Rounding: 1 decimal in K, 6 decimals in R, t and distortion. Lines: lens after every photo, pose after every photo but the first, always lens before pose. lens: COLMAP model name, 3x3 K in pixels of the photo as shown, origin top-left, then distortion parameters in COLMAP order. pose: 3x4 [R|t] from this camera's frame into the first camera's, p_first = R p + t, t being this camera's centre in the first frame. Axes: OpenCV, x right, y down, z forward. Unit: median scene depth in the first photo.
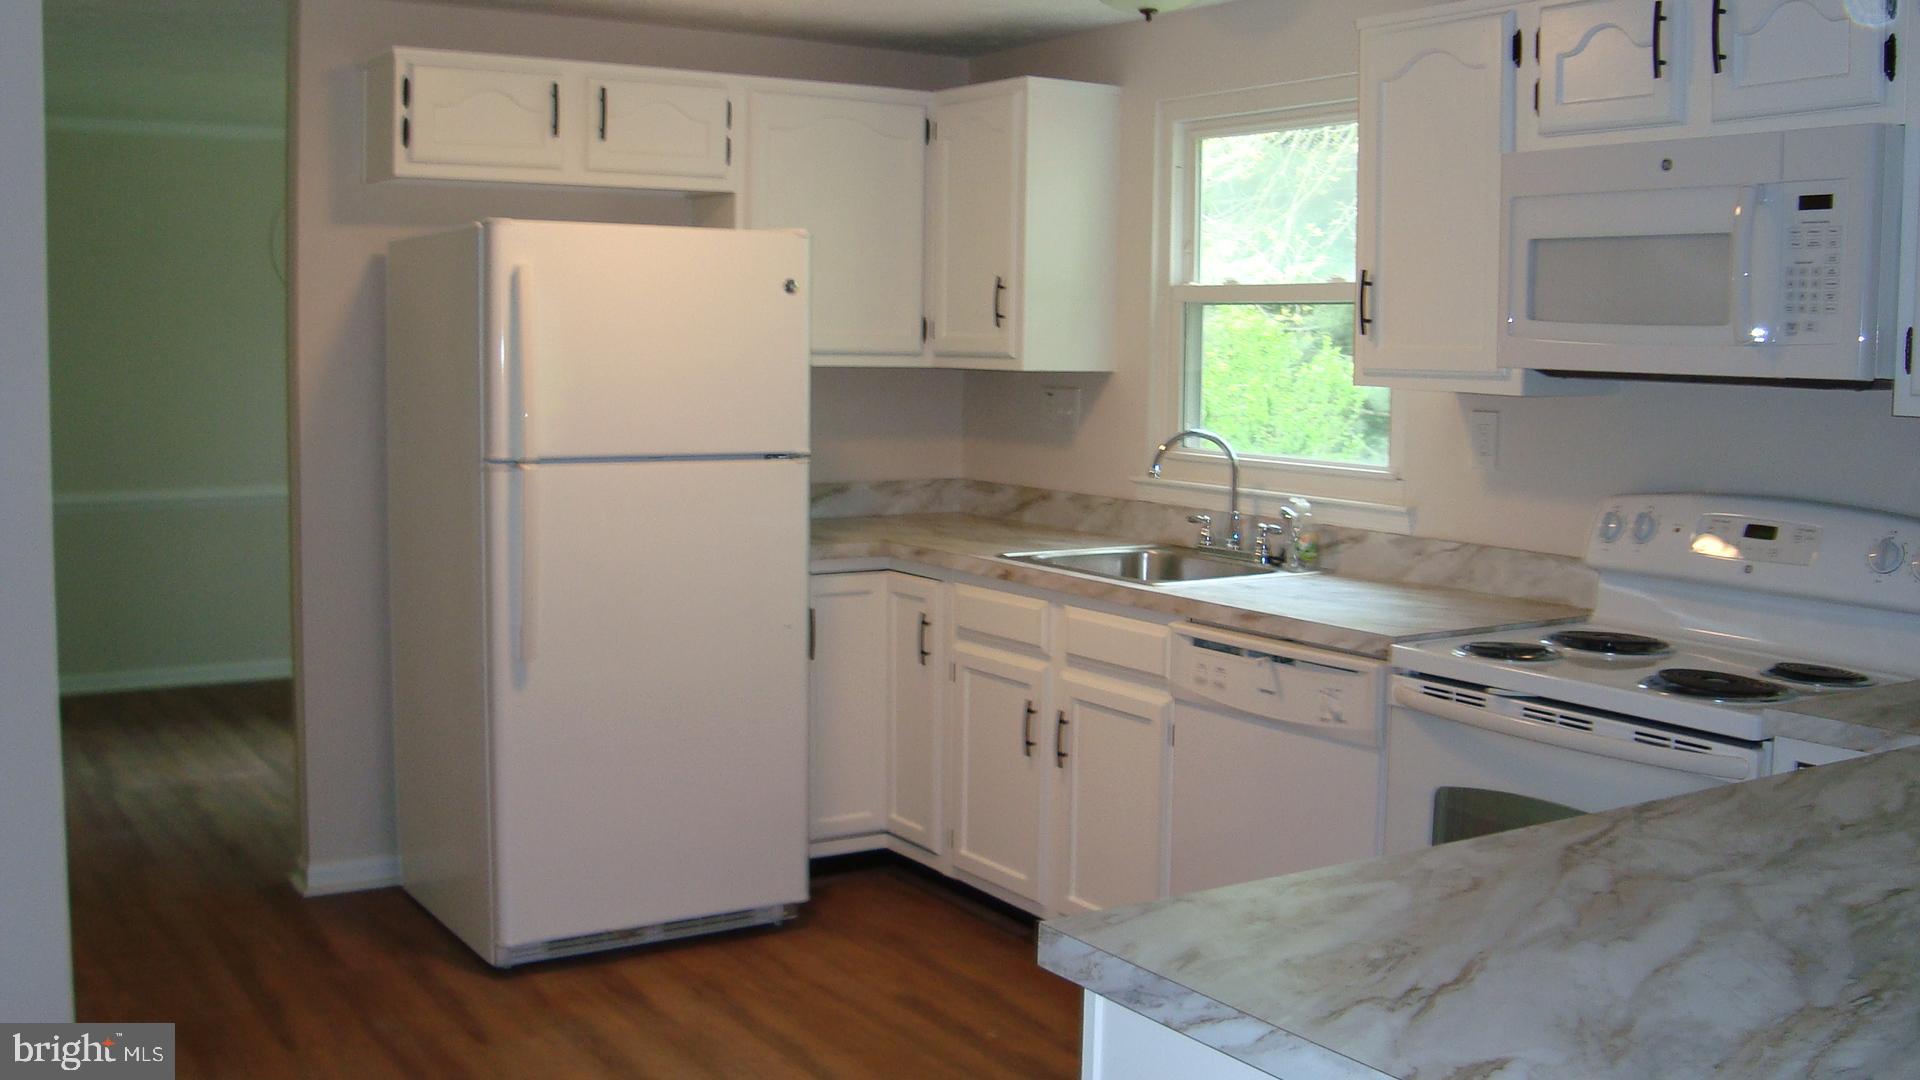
lens RADIAL K [[1854.5, 0, 968.1], [0, 1854.5, 540.5], [0, 0, 1]] dist [-0.177910, 0.162531]
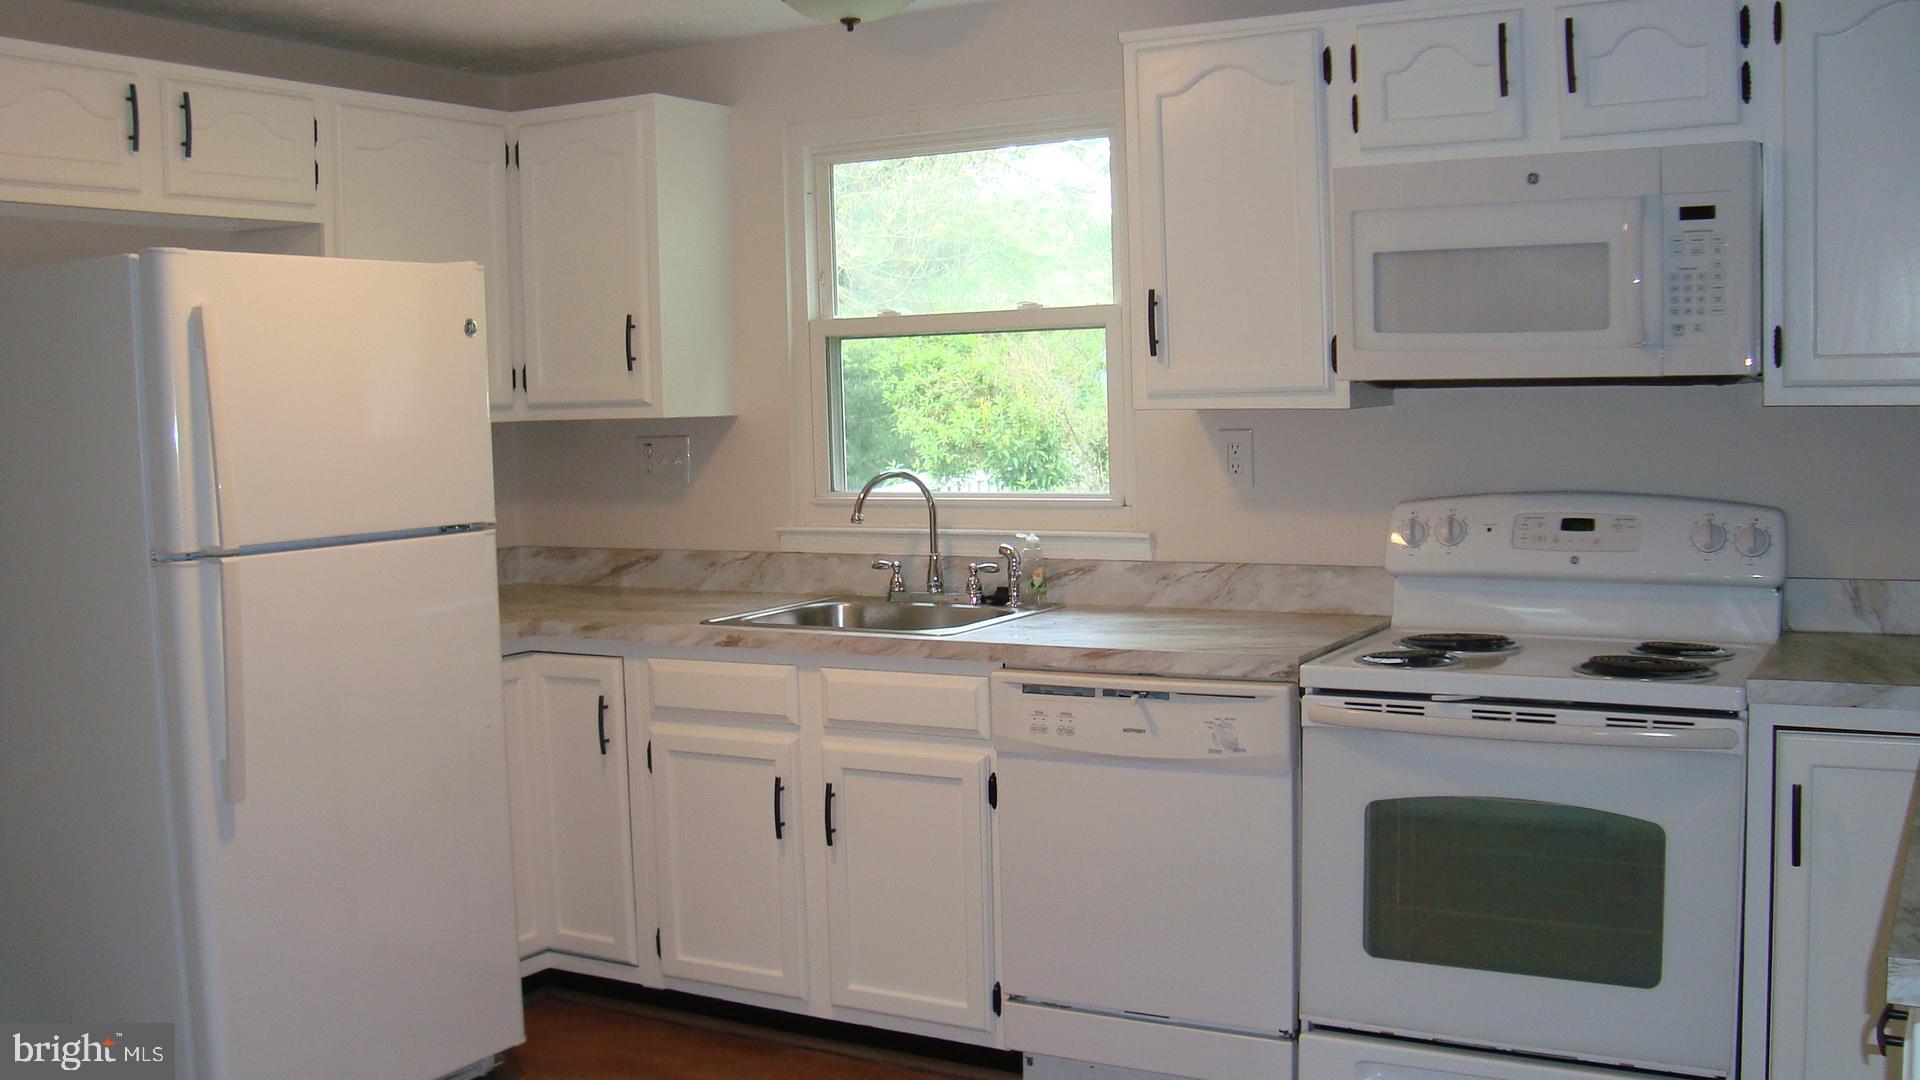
lens RADIAL K [[1850.3, 0, 961.0], [0, 1850.3, 564.5], [0, 0, 1]] dist [-0.135303, 0.017199]
pose [[0.891567, -0.078302, 0.446069, -0.285638], [0.086160, 0.996278, 0.002676, -0.011965], [-0.444618, 0.036048, 0.894995, 0.152408]]
